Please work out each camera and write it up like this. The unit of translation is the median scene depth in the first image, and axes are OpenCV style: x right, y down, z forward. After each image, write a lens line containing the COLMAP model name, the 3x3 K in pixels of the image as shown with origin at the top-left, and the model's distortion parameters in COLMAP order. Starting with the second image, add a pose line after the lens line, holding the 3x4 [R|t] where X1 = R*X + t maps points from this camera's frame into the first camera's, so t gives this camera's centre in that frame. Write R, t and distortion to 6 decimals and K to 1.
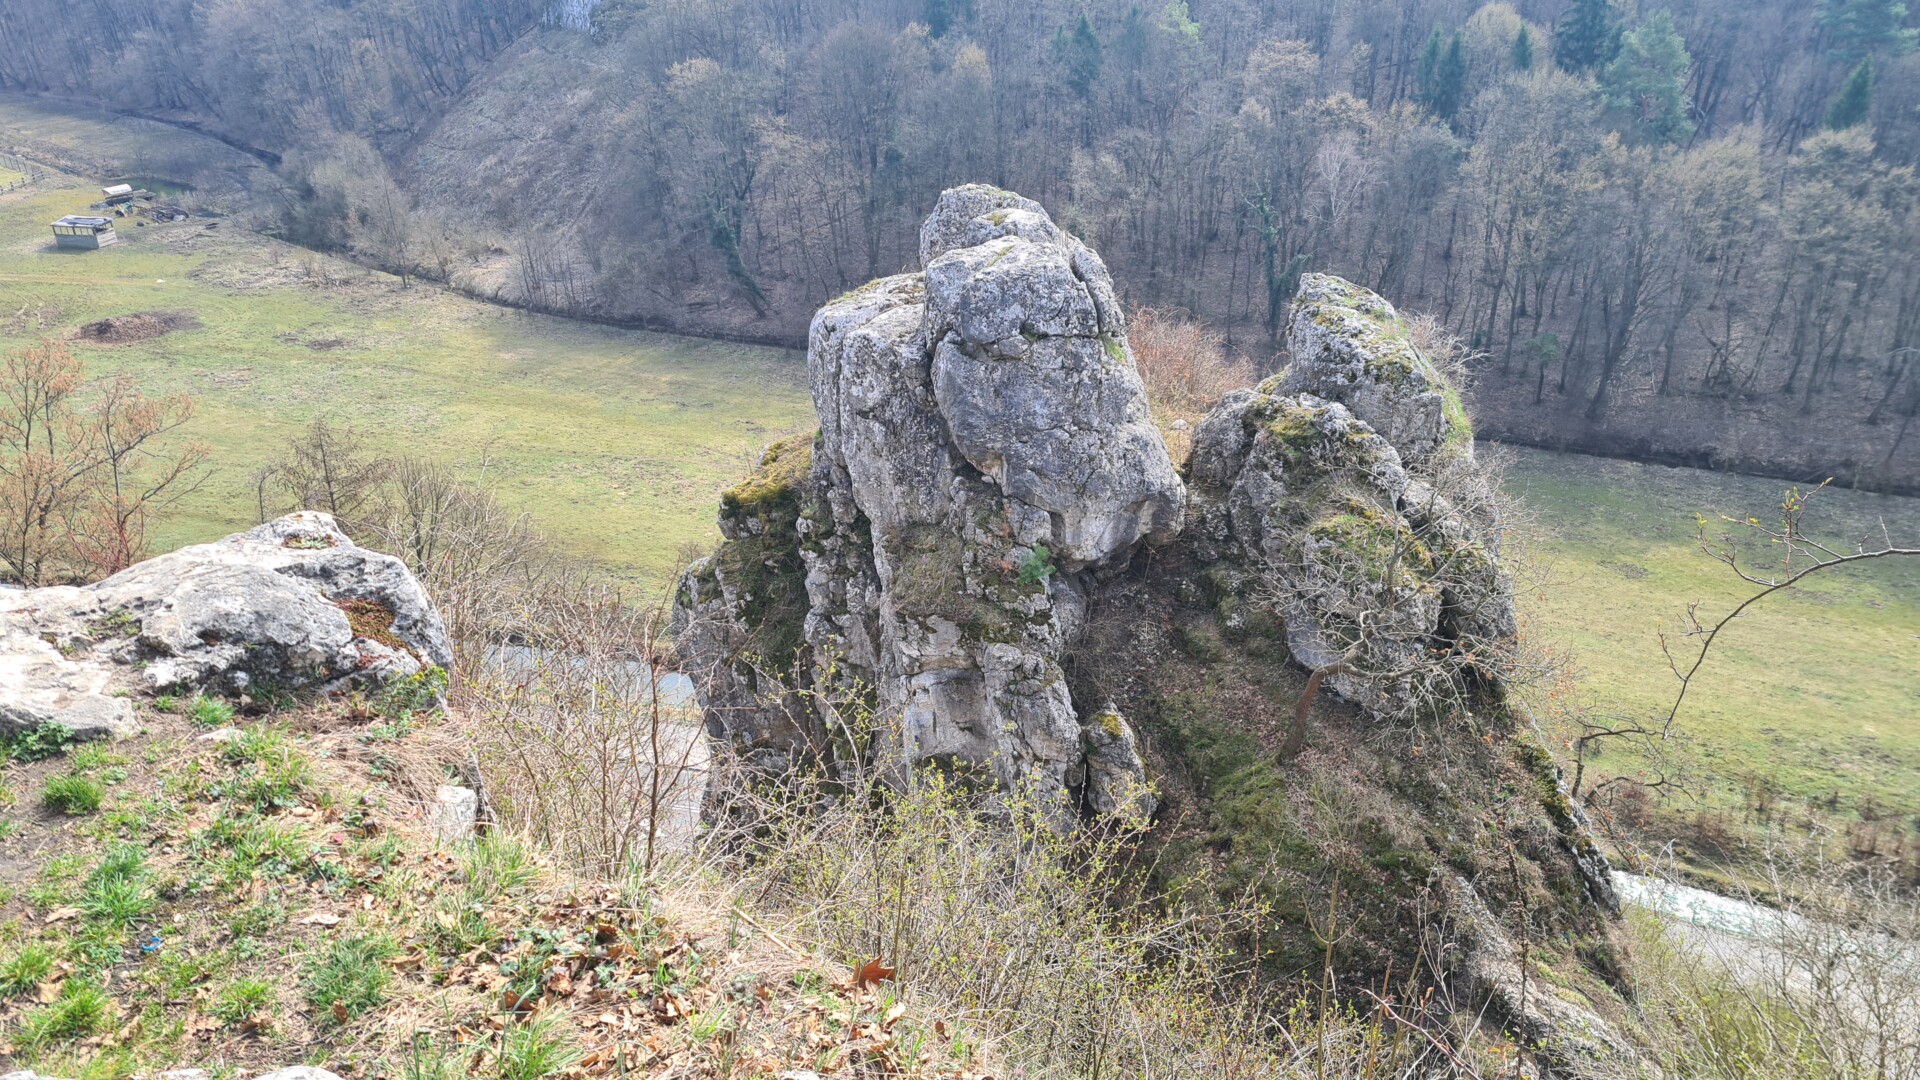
lens RADIAL K [[1437.7, 0, 960.0], [0, 1437.7, 540.0], [0, 0, 1]] dist [0.045618, -0.006034]
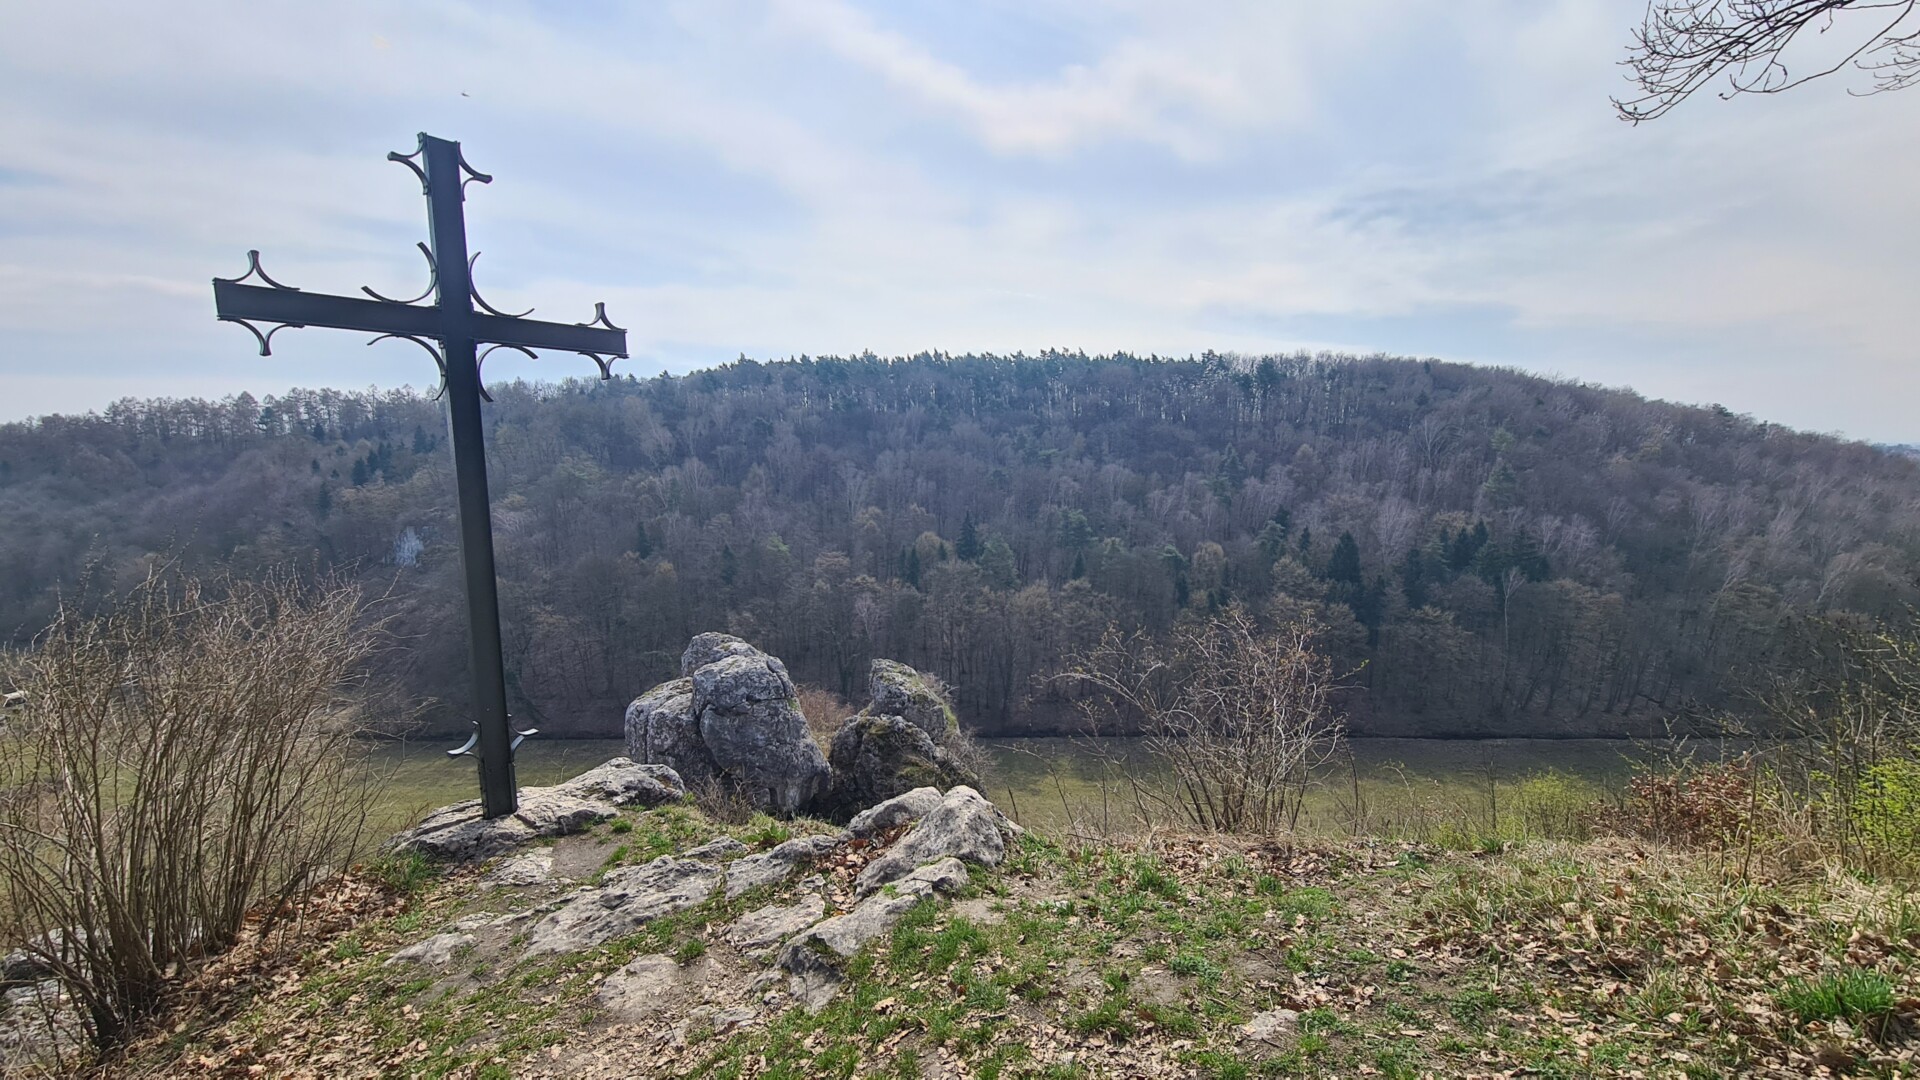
lens RADIAL K [[774.9, 0, 977.1], [0, 774.9, 559.5], [0, 0, 1]] dist [-0.002492, -0.000152]
pose [[0.920884, -0.050477, 0.386555, -0.063905], [0.169857, 0.944462, -0.281320, 0.028970], [-0.350886, 0.324722, 0.878314, -0.132838]]
